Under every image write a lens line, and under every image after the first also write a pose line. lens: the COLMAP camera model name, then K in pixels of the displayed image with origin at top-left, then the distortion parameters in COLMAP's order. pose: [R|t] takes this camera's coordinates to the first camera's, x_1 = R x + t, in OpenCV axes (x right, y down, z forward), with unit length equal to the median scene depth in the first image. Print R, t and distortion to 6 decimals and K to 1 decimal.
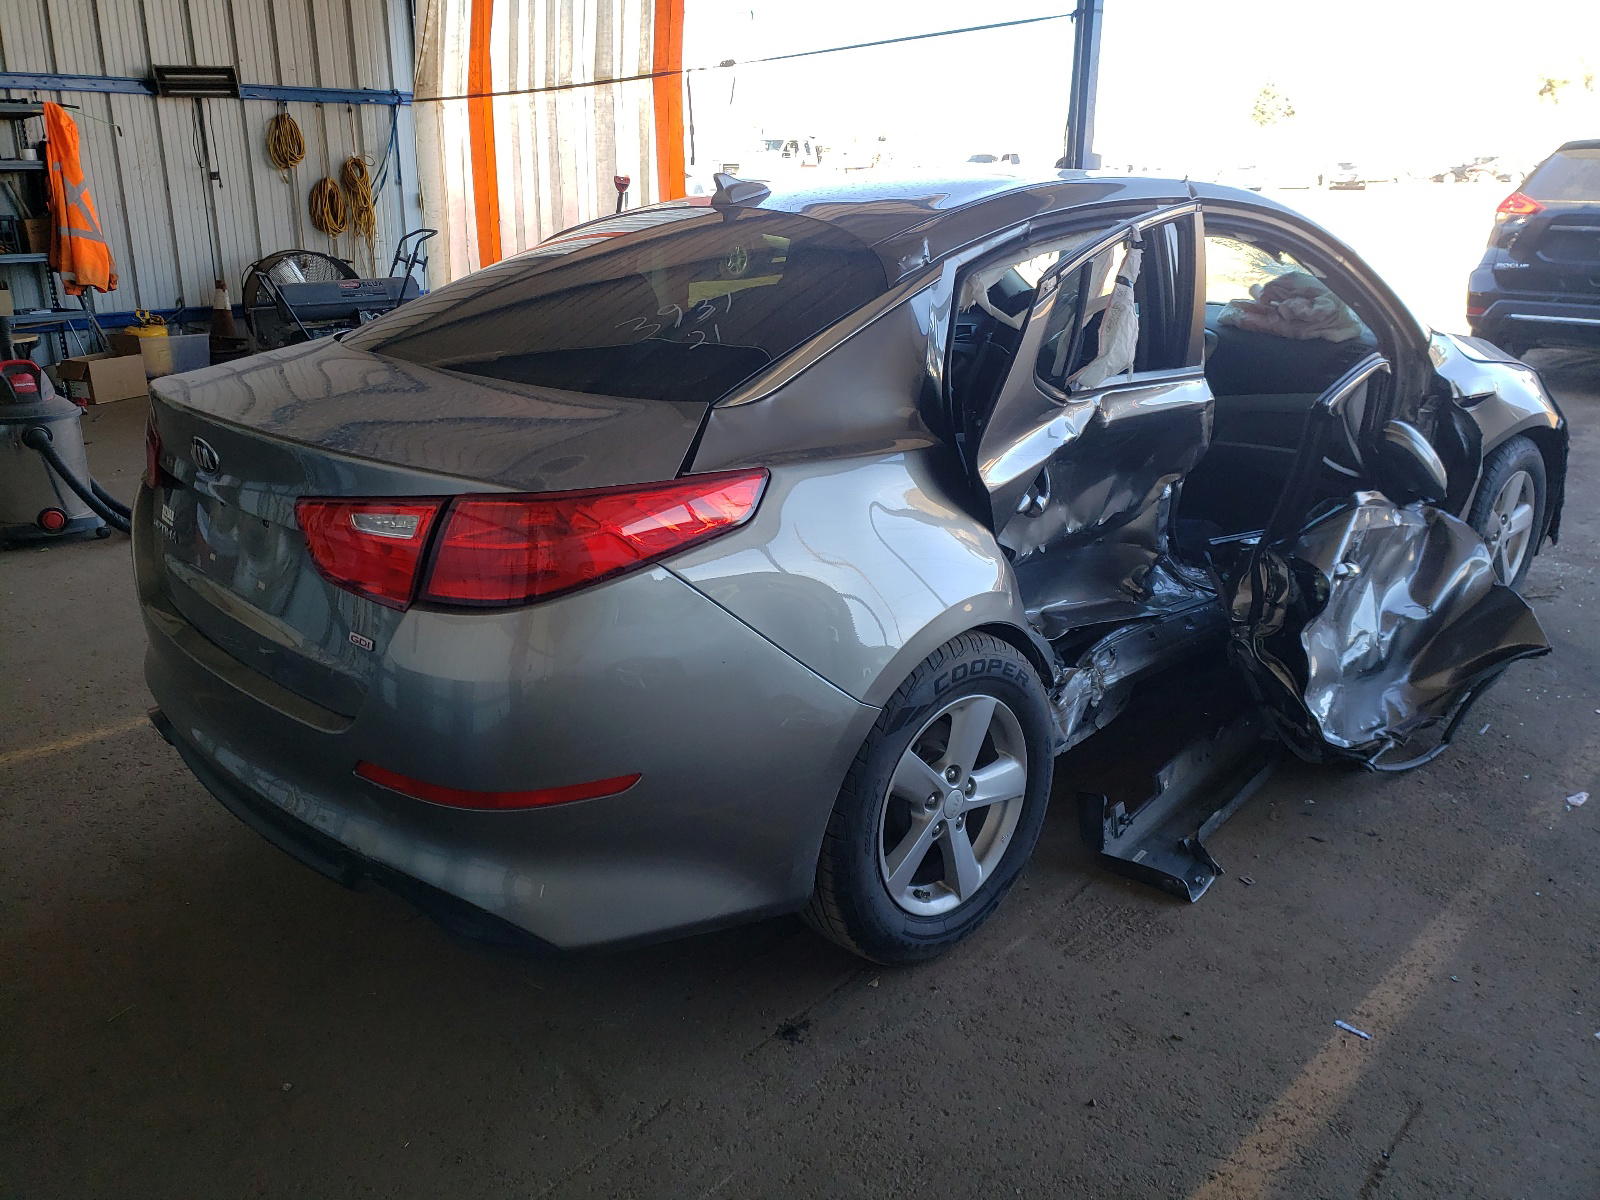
lens RADIAL K [[1280.5, 0, 800.0], [0, 1280.5, 600.0], [0, 0, 1]] dist [0.025818, 0.007112]
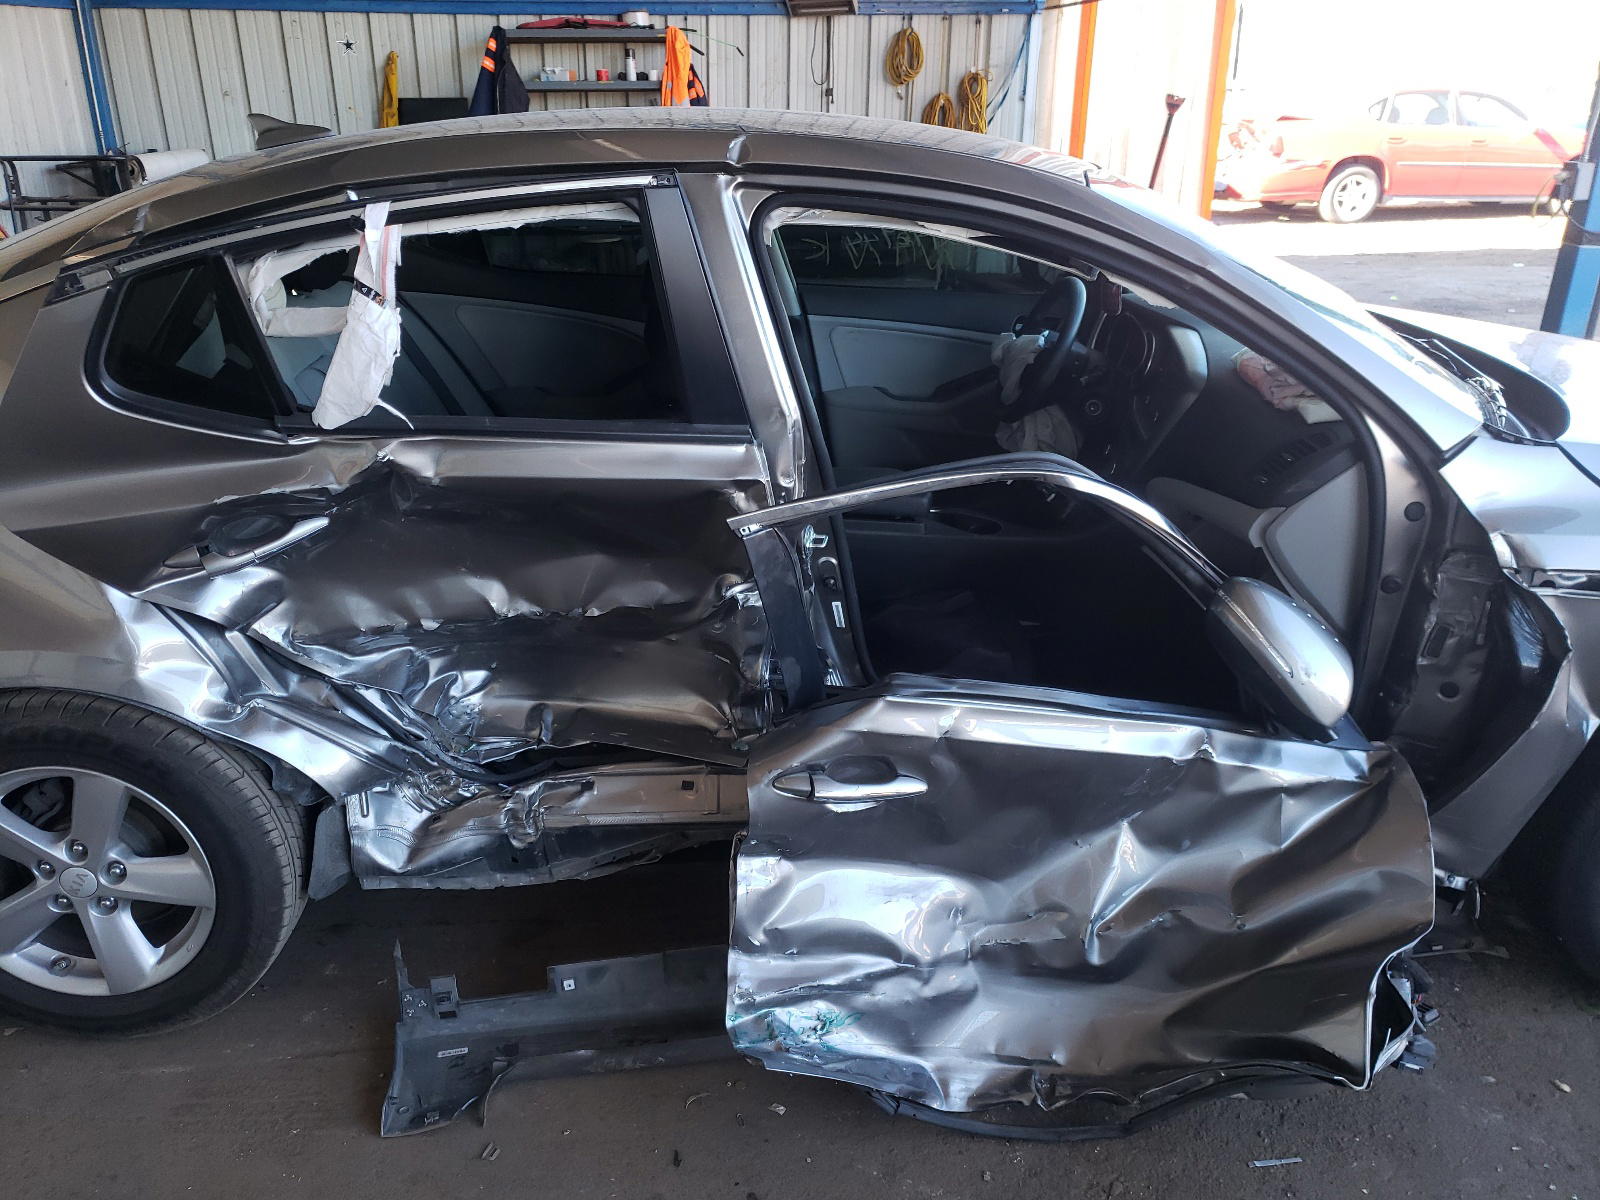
lens RADIAL K [[1280.5, 0, 800.0], [0, 1280.5, 600.0], [0, 0, 1]] dist [0.025818, 0.007112]
pose [[0.743974, 0.254868, -0.617693, 0.270744], [-0.213550, 0.966612, 0.141628, -0.069004], [0.633165, 0.026540, 0.773561, 0.179424]]
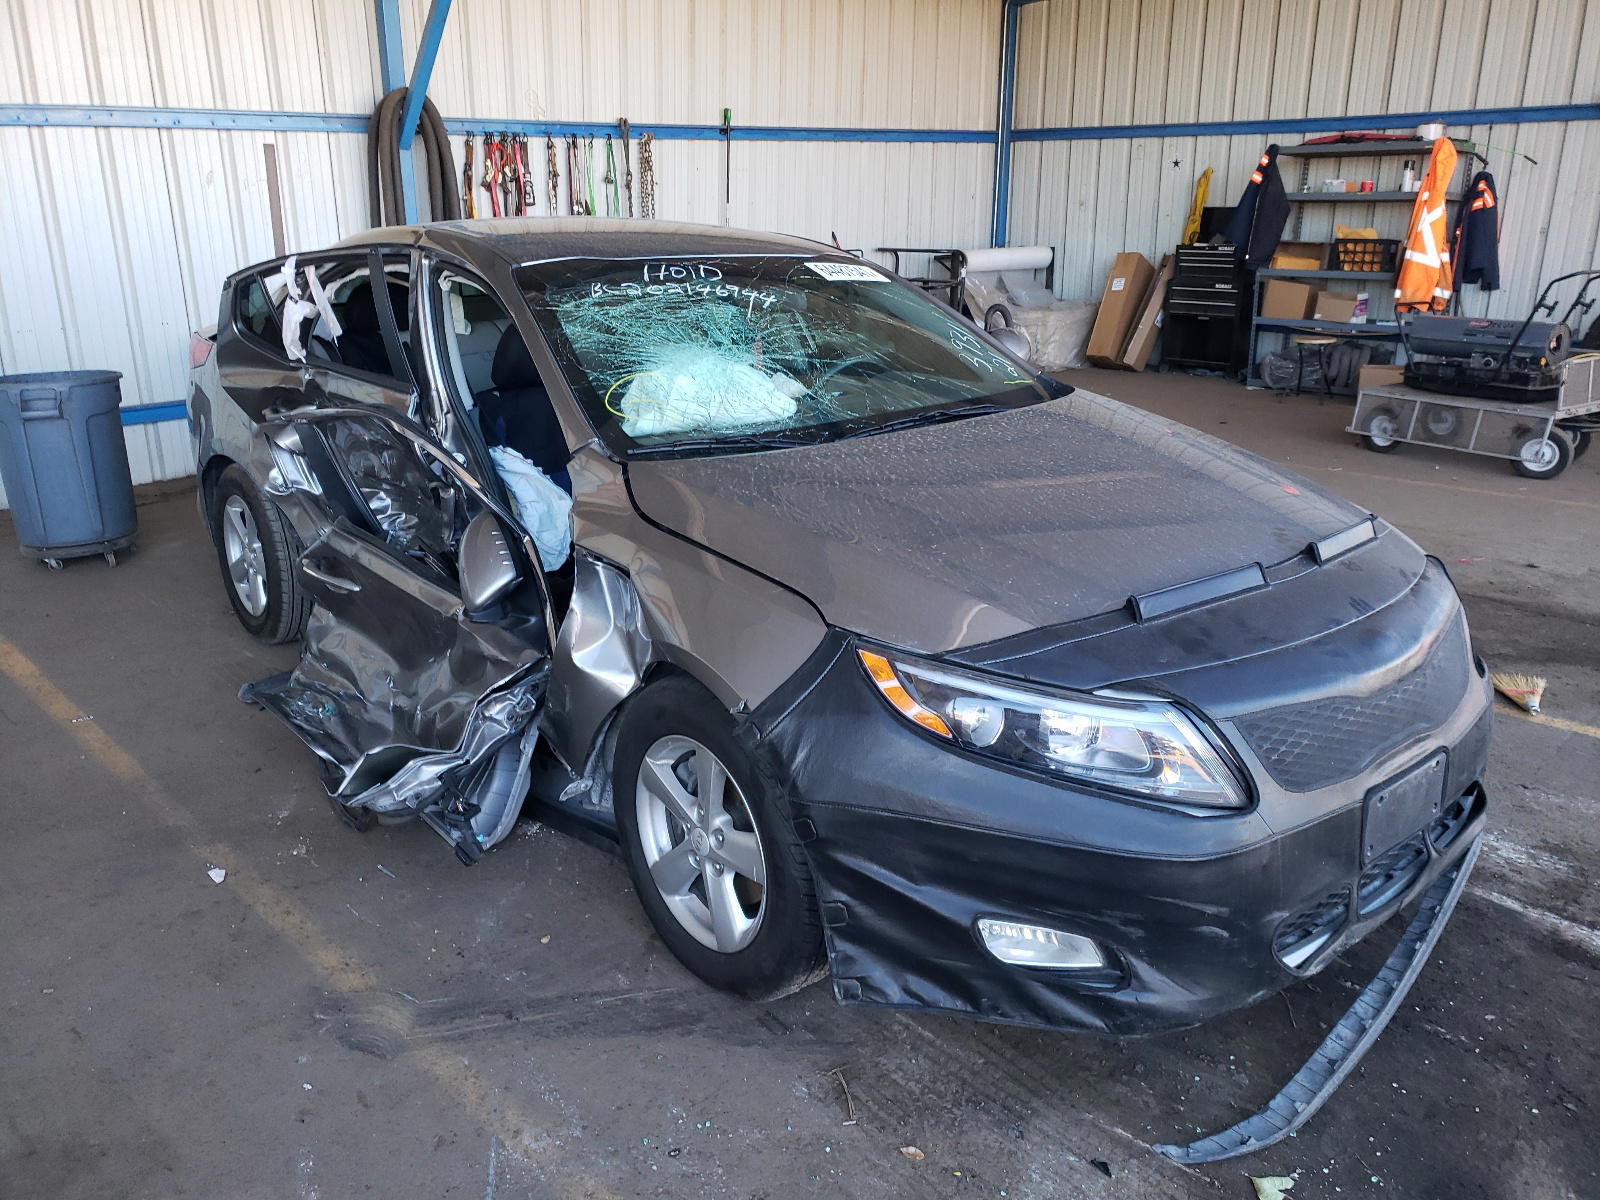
lens RADIAL K [[1280.5, 0, 800.0], [0, 1280.5, 600.0], [0, 0, 1]] dist [0.025818, 0.007112]
pose [[0.248514, 0.298211, -0.921581, 0.285620], [-0.309068, 0.926109, 0.216333, -0.073674], [0.917997, 0.231069, 0.322318, 0.192967]]
